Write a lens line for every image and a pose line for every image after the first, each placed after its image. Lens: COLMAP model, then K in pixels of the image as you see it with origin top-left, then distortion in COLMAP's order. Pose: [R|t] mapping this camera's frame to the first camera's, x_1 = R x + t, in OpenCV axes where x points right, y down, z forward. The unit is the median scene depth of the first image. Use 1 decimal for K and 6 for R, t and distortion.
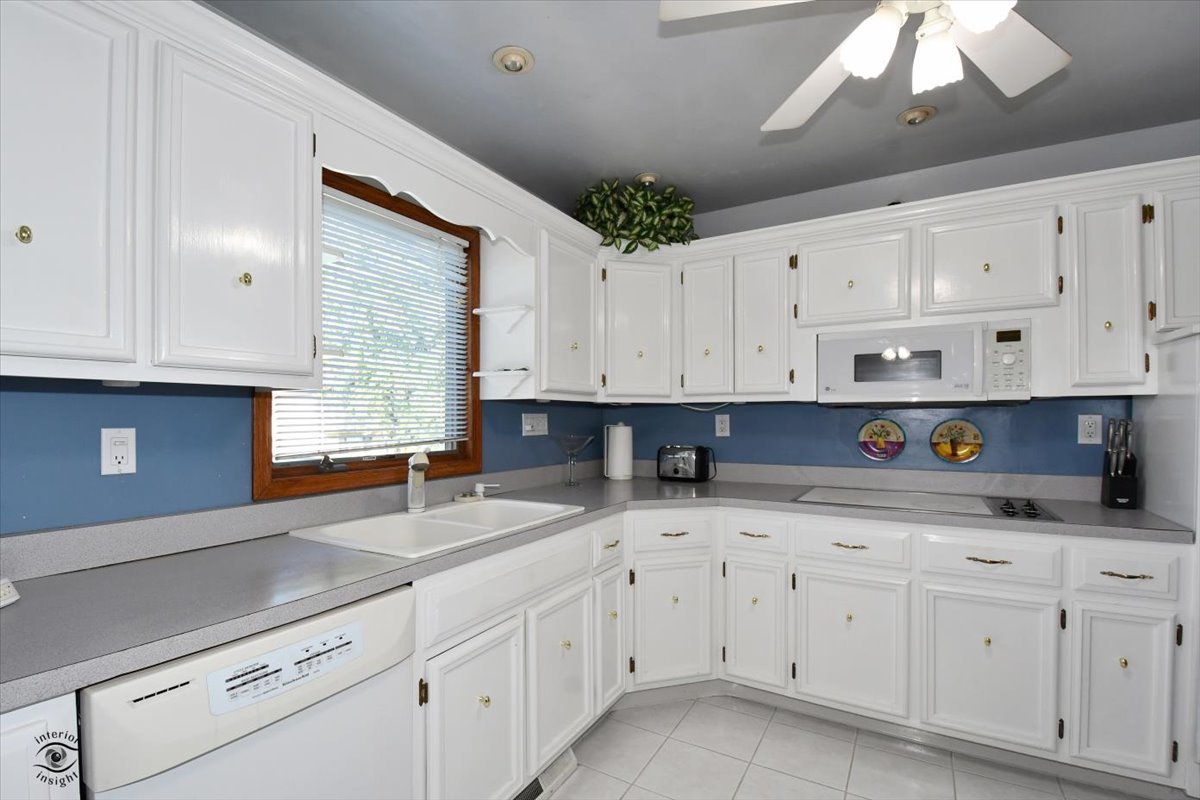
lens RADIAL K [[544.4, 0, 589.9], [0, 544.4, 413.3], [0, 0, 1]] dist [0.004367, -0.015301]
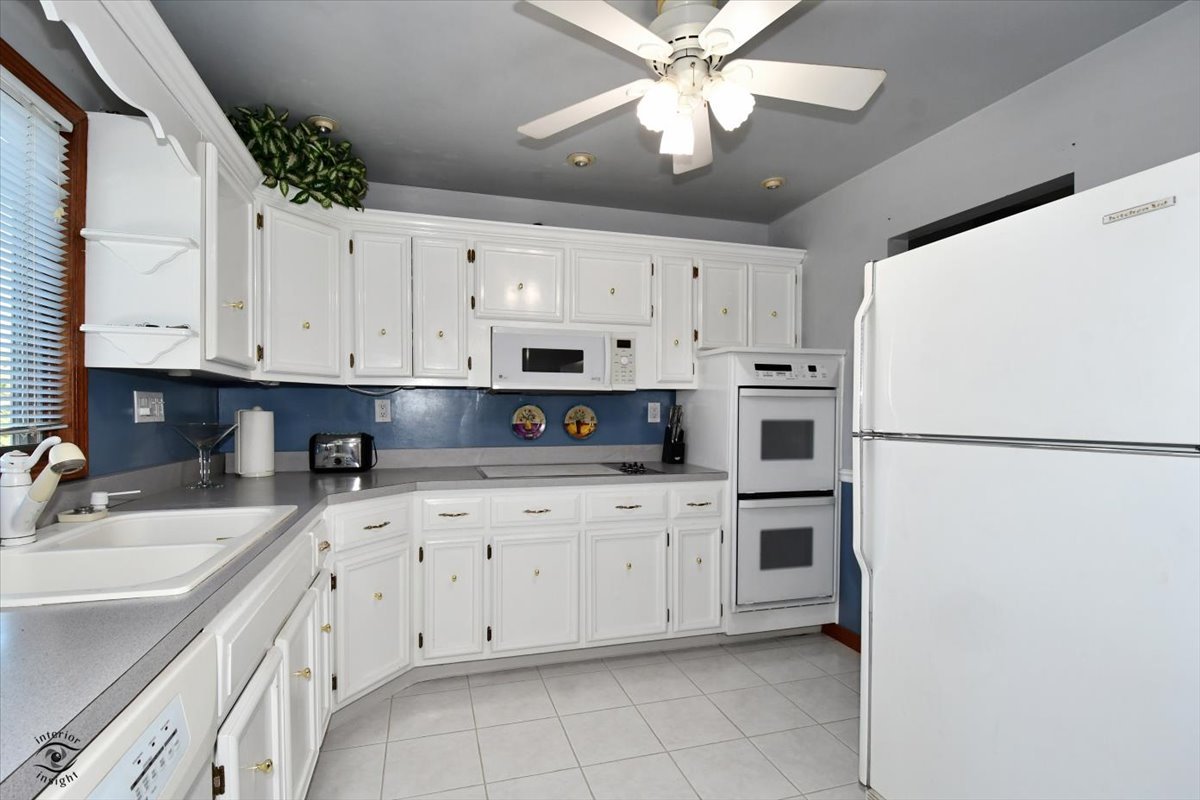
lens RADIAL K [[544.4, 0, 590.2], [0, 544.4, 413.0], [0, 0, 1]] dist [0.004367, -0.015301]
pose [[0.687139, 0.000781, 0.726526, -0.260515], [-0.009166, 0.999929, 0.007594, 0.020785], [-0.726468, -0.011878, 0.687098, 0.106190]]
